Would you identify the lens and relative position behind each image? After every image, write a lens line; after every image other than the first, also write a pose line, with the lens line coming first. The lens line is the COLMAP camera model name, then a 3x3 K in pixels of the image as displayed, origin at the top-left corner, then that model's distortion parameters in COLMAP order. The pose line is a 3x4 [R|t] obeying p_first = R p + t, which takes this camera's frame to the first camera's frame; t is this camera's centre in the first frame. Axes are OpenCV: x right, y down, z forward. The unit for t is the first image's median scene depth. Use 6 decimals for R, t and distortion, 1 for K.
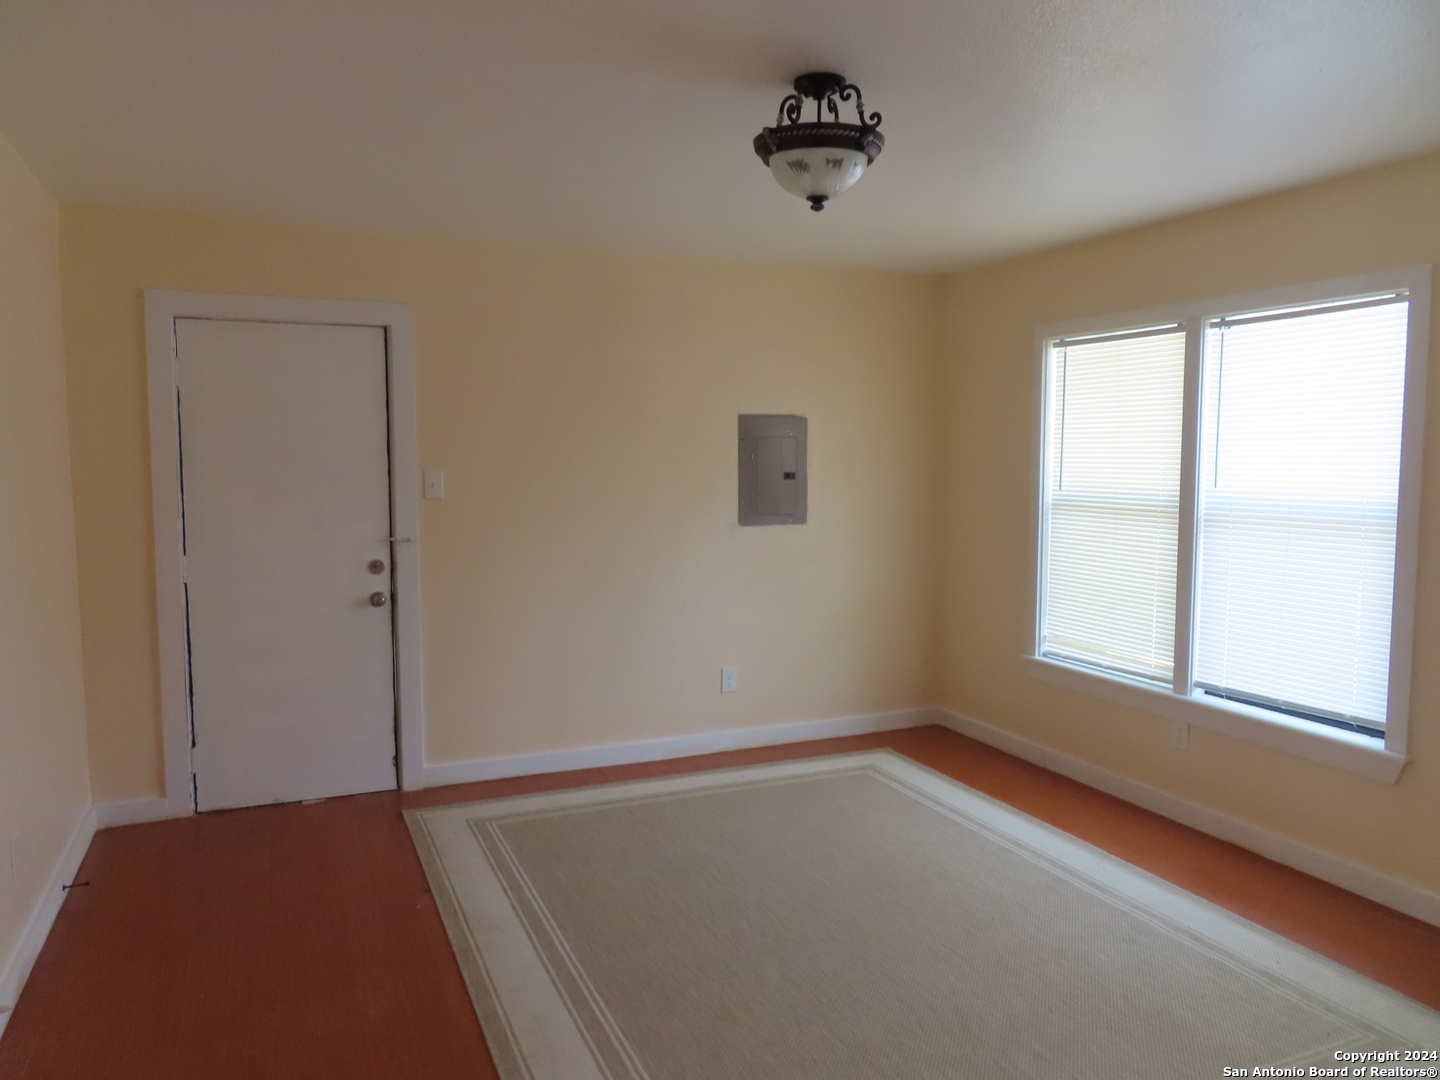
lens RADIAL K [[1018.3, 0, 720.0], [0, 1018.3, 540.0], [0, 0, 1]] dist [-0.014406, 0.000776]
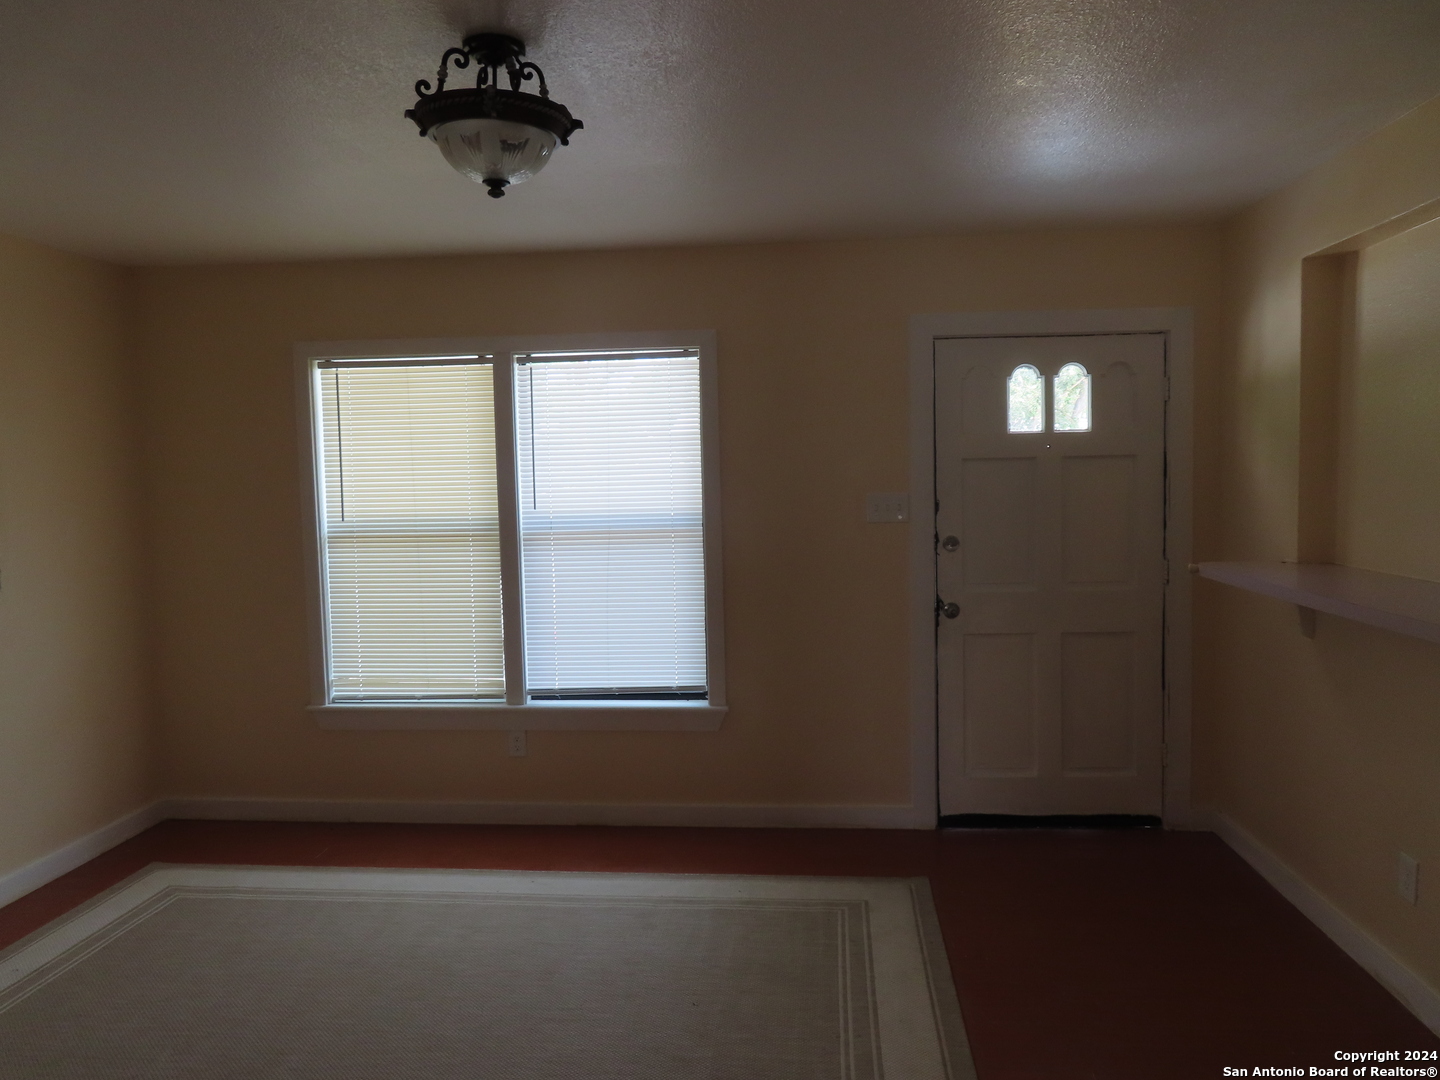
lens RADIAL K [[1018.3, 0, 720.0], [0, 1018.3, 540.0], [0, 0, 1]] dist [-0.014406, 0.000776]
pose [[0.484847, -0.070064, 0.871788, -0.359711], [0.094656, 0.995135, 0.027334, -0.028620], [-0.869462, 0.069267, 0.489120, 0.283284]]
